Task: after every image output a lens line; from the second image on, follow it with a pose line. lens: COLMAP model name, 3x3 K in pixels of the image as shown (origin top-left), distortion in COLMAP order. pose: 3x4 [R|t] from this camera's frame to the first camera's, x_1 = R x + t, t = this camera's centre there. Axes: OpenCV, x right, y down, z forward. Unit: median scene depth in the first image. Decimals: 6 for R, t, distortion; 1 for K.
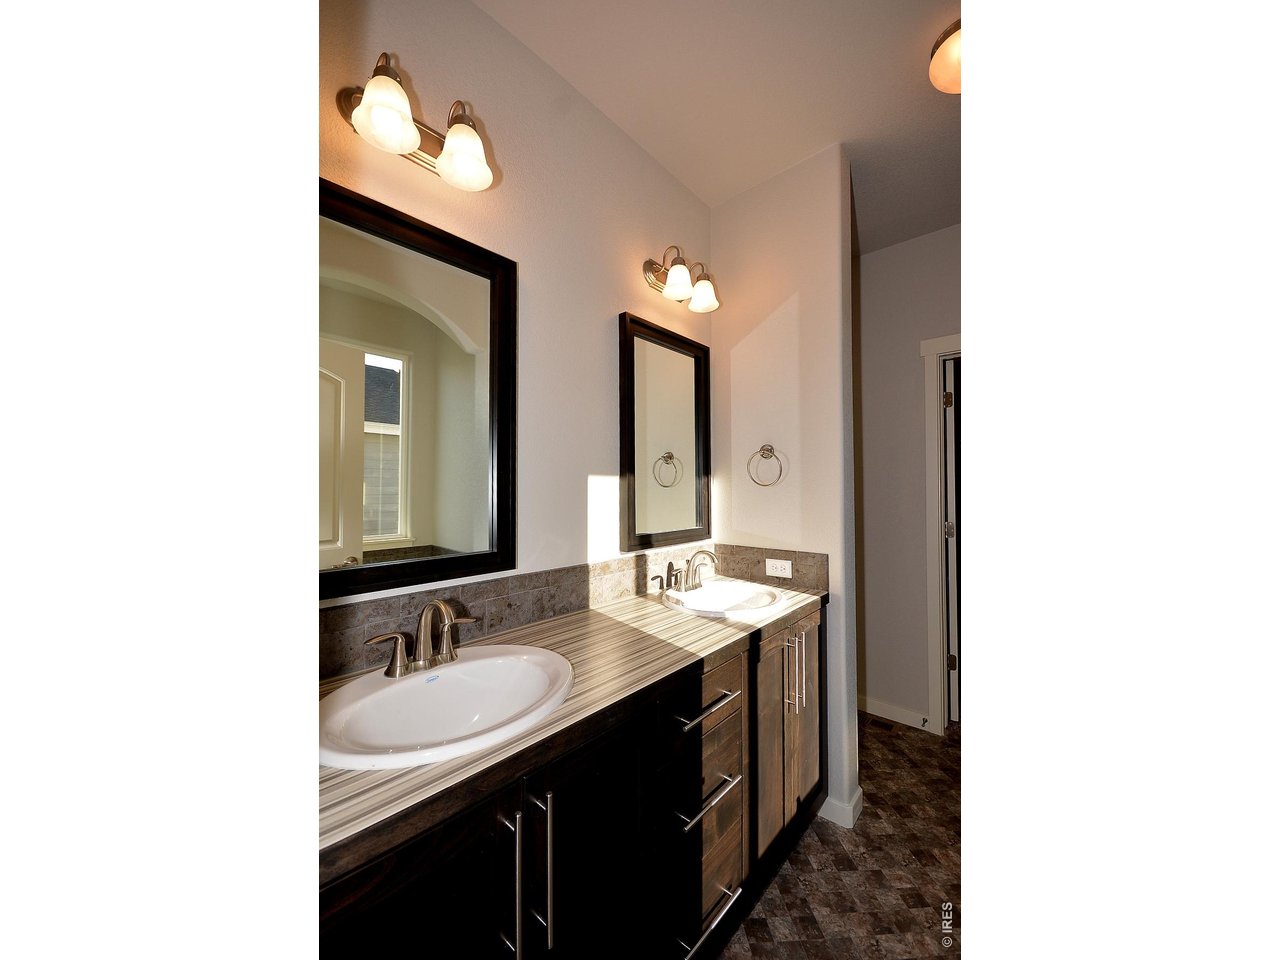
lens RADIAL K [[450.9, 0, 643.0], [0, 450.9, 485.3], [0, 0, 1]] dist [0.000475, 0.000003]
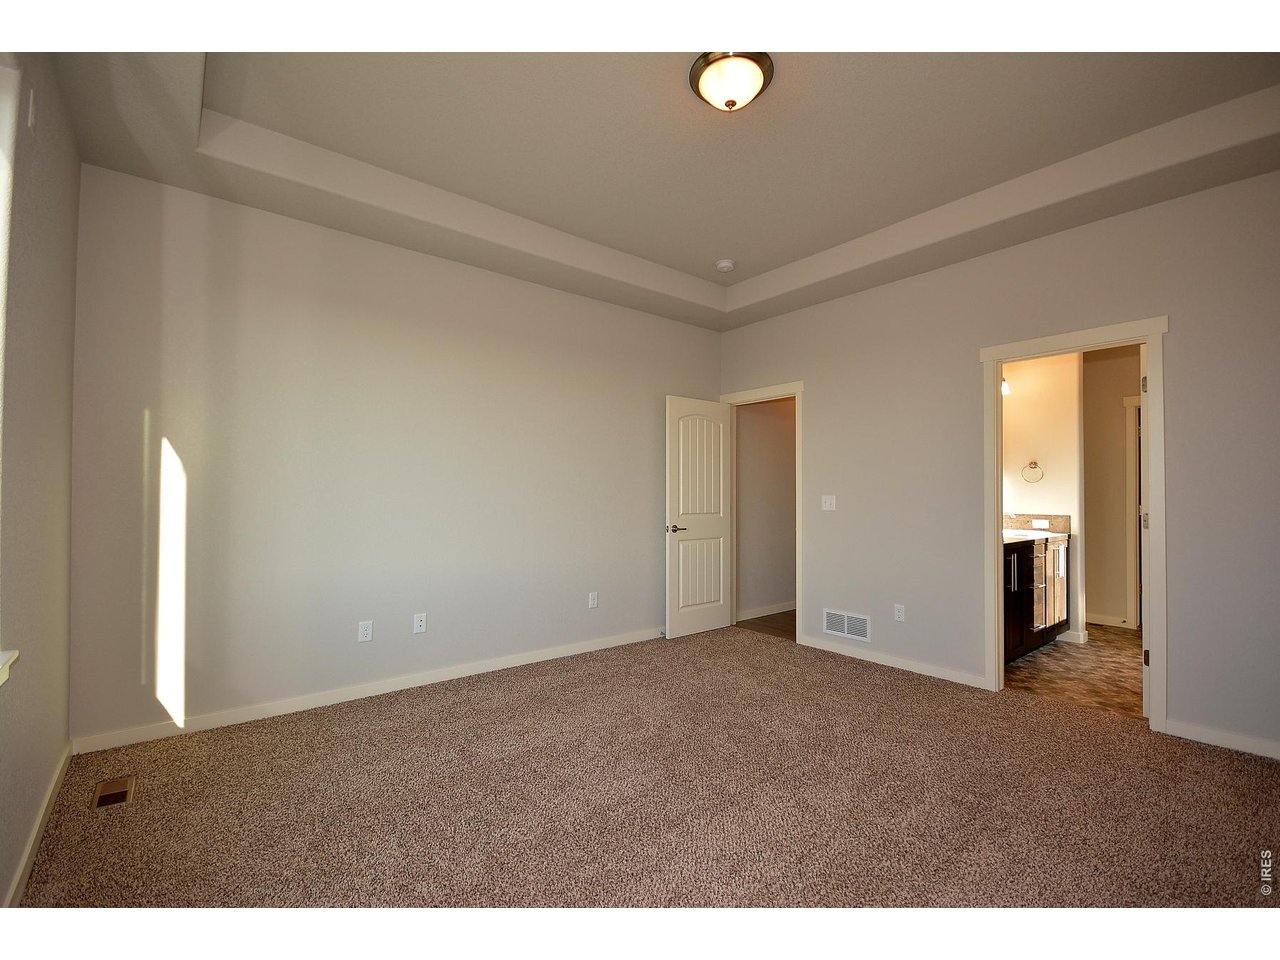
lens RADIAL K [[577.7, 0, 642.7], [0, 577.7, 490.1], [0, 0, 1]] dist [0.000175, -0.000154]
pose [[0.987538, 0.008120, -0.157170, -1.002048], [-0.007261, 0.999955, 0.006040, 0.032394], [0.157212, -0.004823, 0.987553, -1.734052]]
